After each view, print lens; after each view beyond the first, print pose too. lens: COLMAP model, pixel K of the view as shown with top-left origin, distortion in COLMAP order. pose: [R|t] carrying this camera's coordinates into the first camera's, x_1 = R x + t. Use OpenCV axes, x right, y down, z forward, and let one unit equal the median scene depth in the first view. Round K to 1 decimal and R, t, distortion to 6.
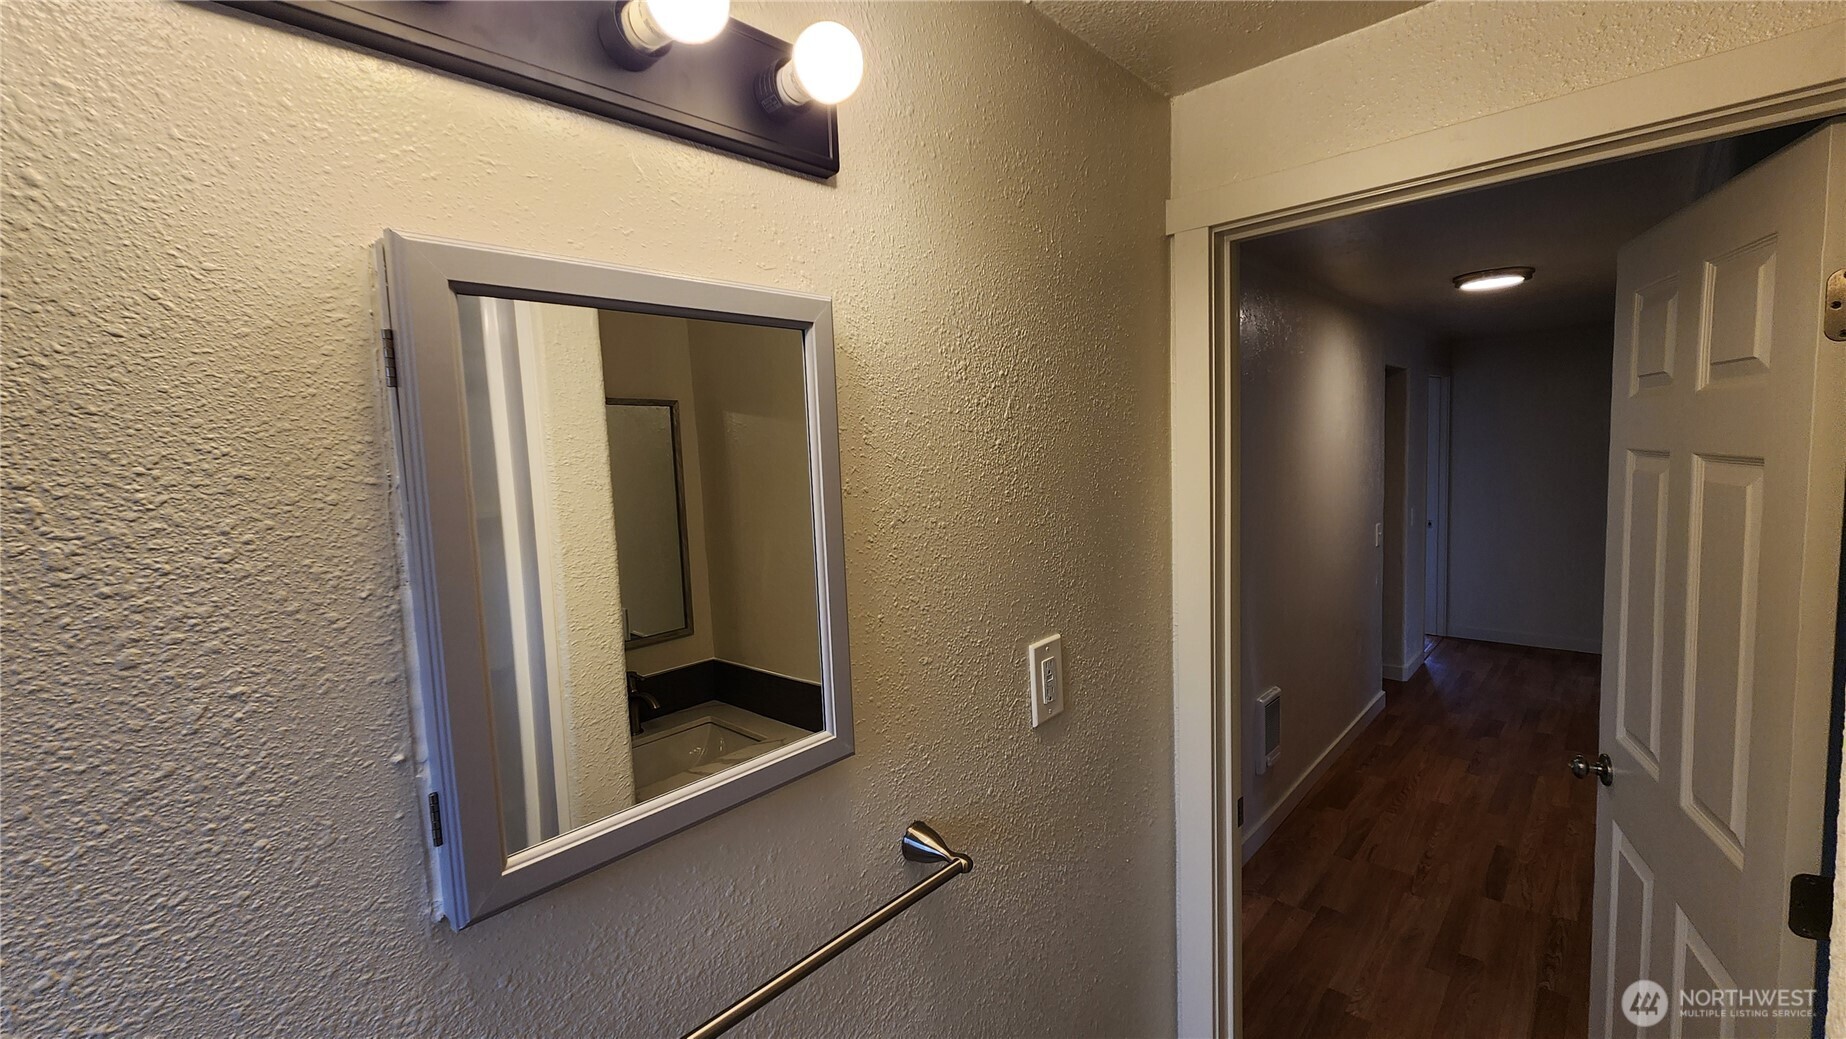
lens RADIAL K [[752.7, 0, 927.9], [0, 752.7, 507.5], [0, 0, 1]] dist [0.000360, -0.000061]
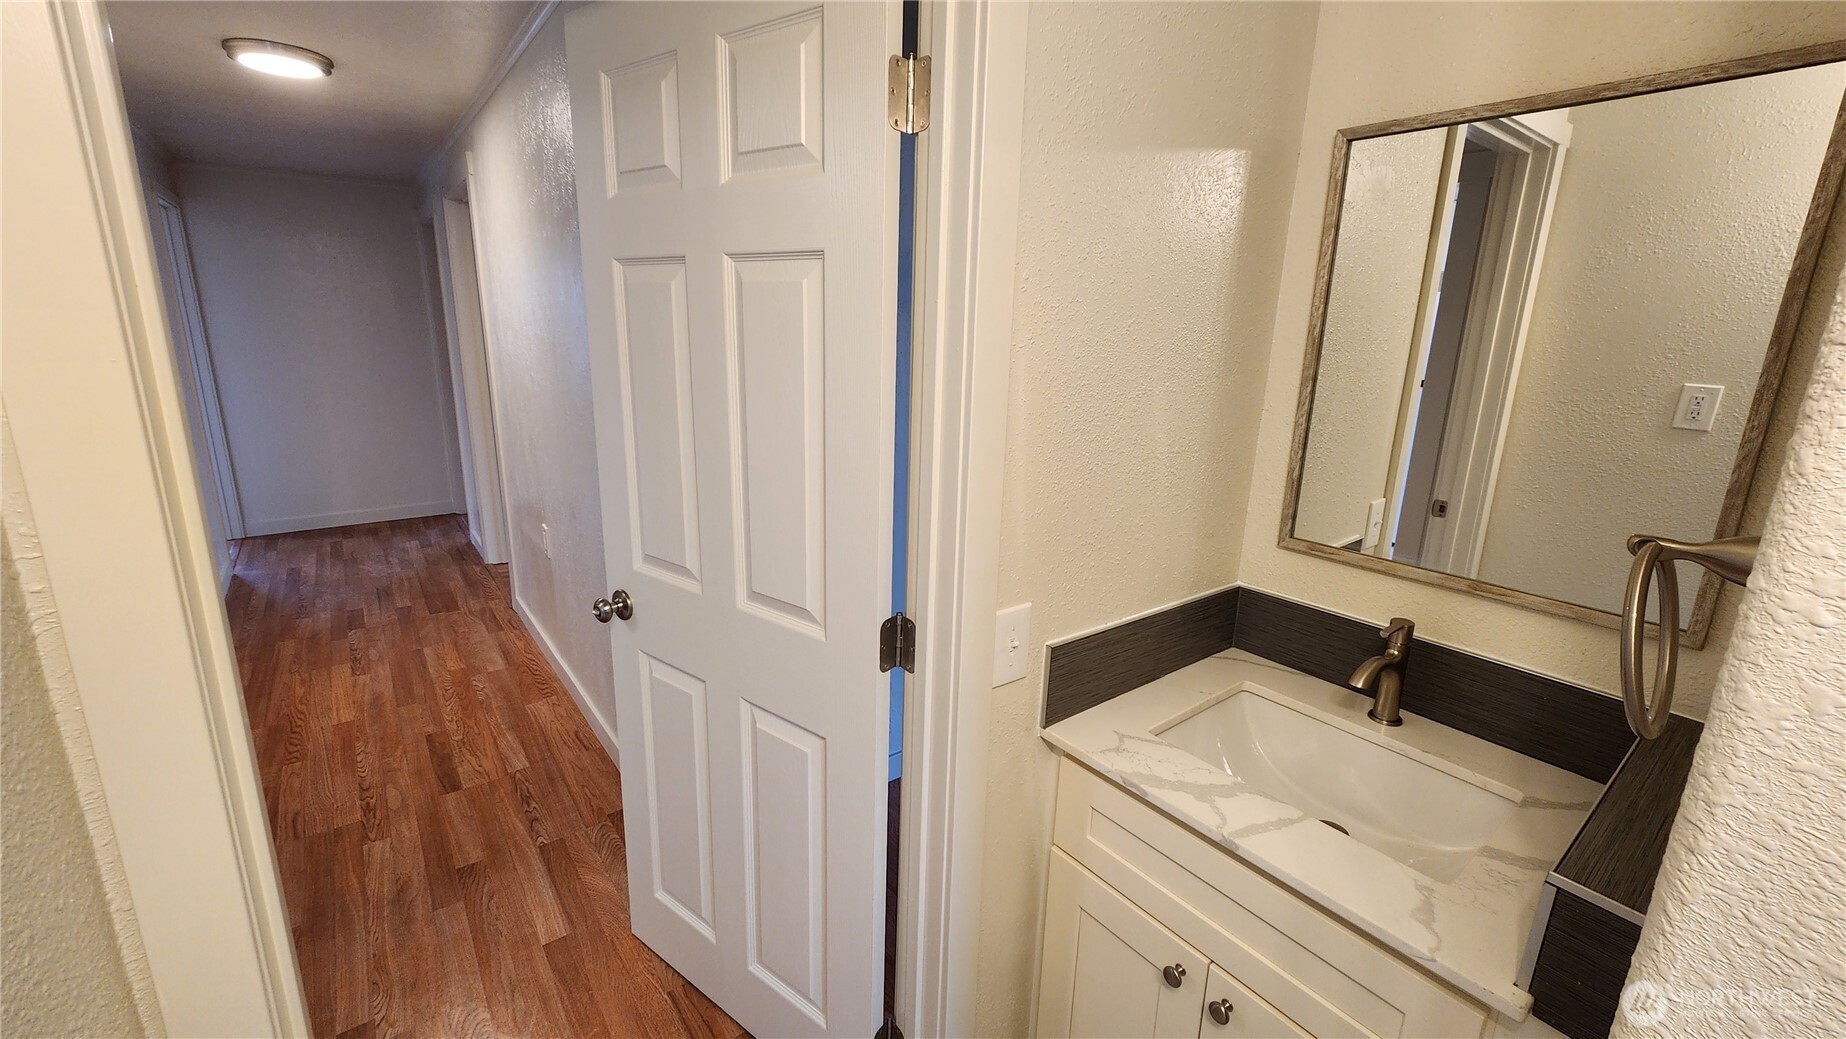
lens RADIAL K [[752.7, 0, 927.9], [0, 752.7, 507.5], [0, 0, 1]] dist [0.000360, -0.000061]
pose [[0.162421, -0.192975, 0.967667, 0.026491], [0.043693, 0.981134, 0.188327, 0.033470], [-0.985754, 0.011692, 0.167788, 0.249899]]
